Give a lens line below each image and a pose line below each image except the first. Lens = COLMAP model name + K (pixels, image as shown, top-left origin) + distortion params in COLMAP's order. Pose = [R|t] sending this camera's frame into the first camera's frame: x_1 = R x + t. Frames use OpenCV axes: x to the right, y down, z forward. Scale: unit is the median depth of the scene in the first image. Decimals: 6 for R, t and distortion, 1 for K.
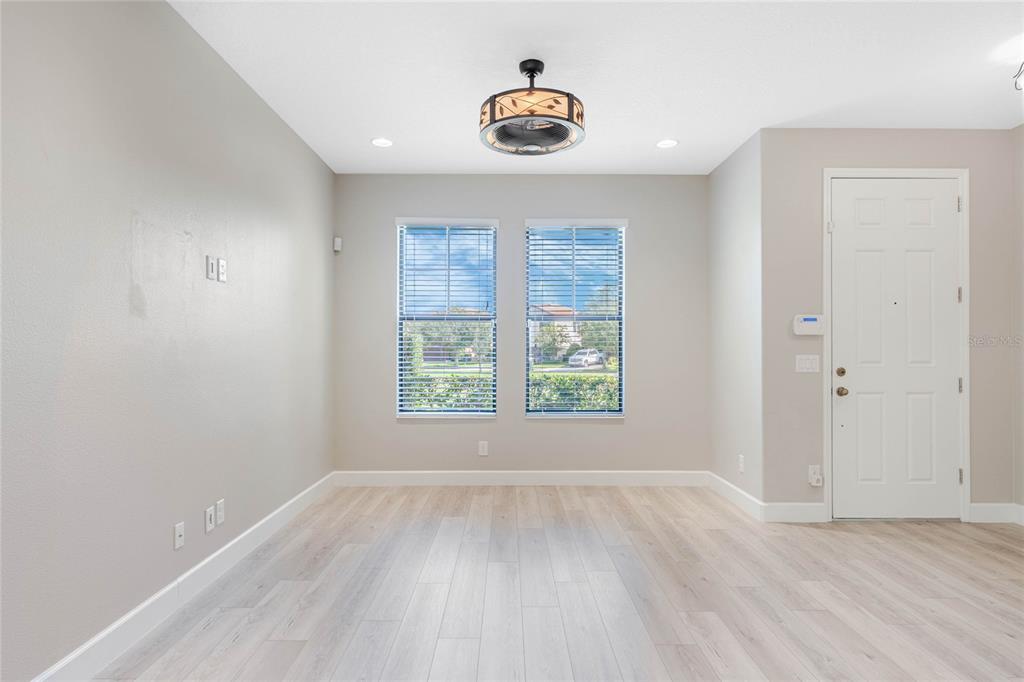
lens RADIAL K [[592.5, 0, 509.9], [0, 592.5, 345.1], [0, 0, 1]] dist [0.007087, -0.004127]
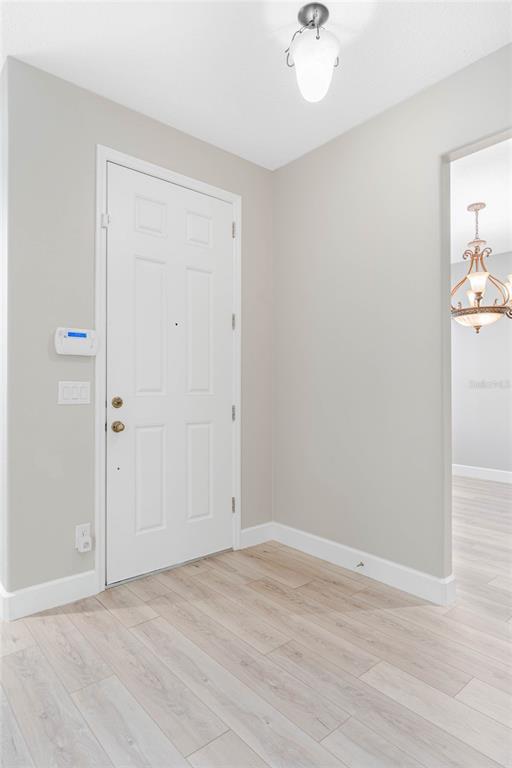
lens RADIAL K [[444.4, 0, 256.0], [0, 444.4, 383.8], [0, 0, 1]] dist [0.007087, -0.004127]
pose [[0.763662, 0.002403, 0.645612, 0.311362], [-0.005696, 0.999979, 0.003017, 0.016640], [-0.645591, -0.005981, 0.763660, 0.414088]]
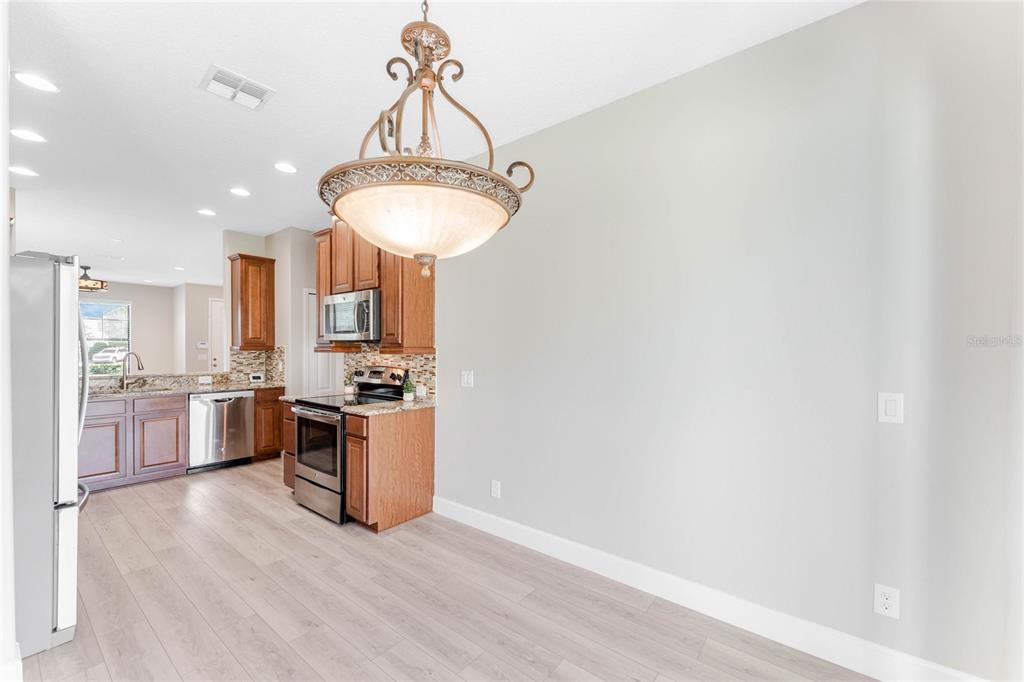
lens RADIAL K [[400.8, 0, 505.5], [0, 400.8, 349.4], [0, 0, 1]] dist [0.001633, -0.000081]
pose [[0.622036, 0.001651, 0.782987, -0.199648], [-0.010284, 0.999929, 0.006061, -0.042914], [-0.782921, -0.011823, 0.622009, -1.715888]]
